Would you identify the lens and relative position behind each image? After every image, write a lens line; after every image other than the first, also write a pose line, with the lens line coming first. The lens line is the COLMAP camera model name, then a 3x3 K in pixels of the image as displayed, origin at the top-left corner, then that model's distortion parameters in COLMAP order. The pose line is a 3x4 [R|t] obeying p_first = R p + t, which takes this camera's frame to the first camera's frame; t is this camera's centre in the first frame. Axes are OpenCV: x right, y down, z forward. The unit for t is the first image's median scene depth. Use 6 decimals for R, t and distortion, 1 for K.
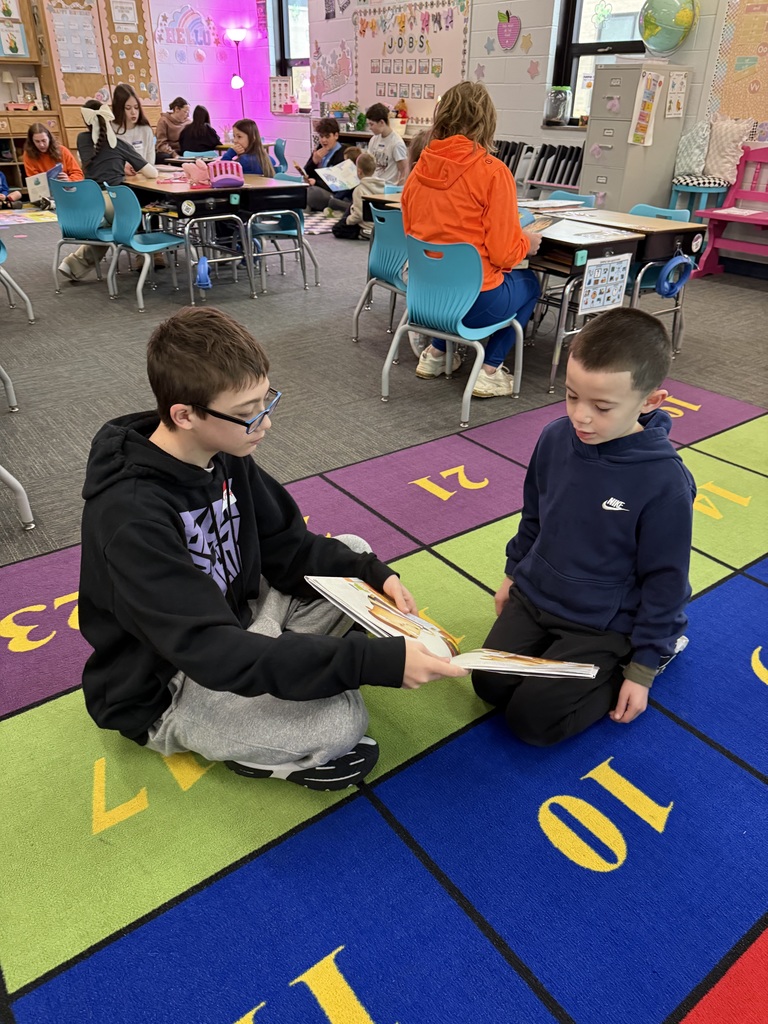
lens RADIAL K [[736.1, 0, 382.9], [0, 736.1, 517.0], [0, 0, 1]] dist [0.033450, -0.027382]
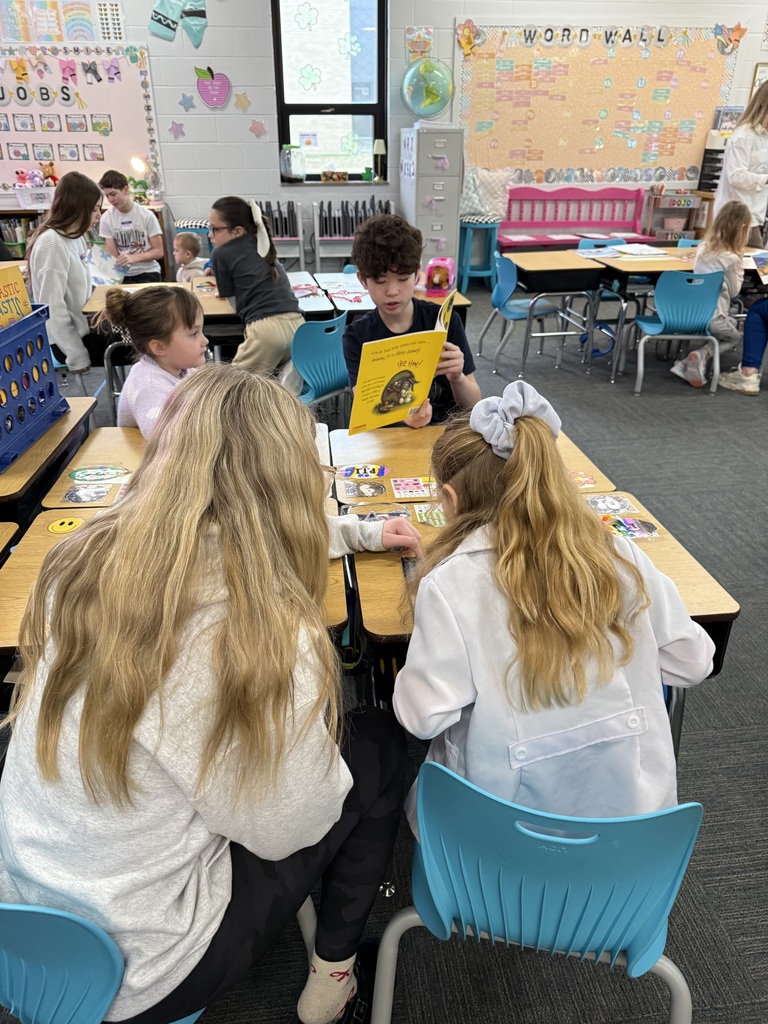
lens RADIAL K [[736.1, 0, 384.1], [0, 736.1, 506.0], [0, 0, 1]] dist [0.033450, -0.027382]
pose [[0.493765, -0.410651, 0.766525, -0.661827], [0.440268, 0.878203, 0.186877, -0.276306], [-0.749906, 0.245203, 0.614423, 0.399132]]
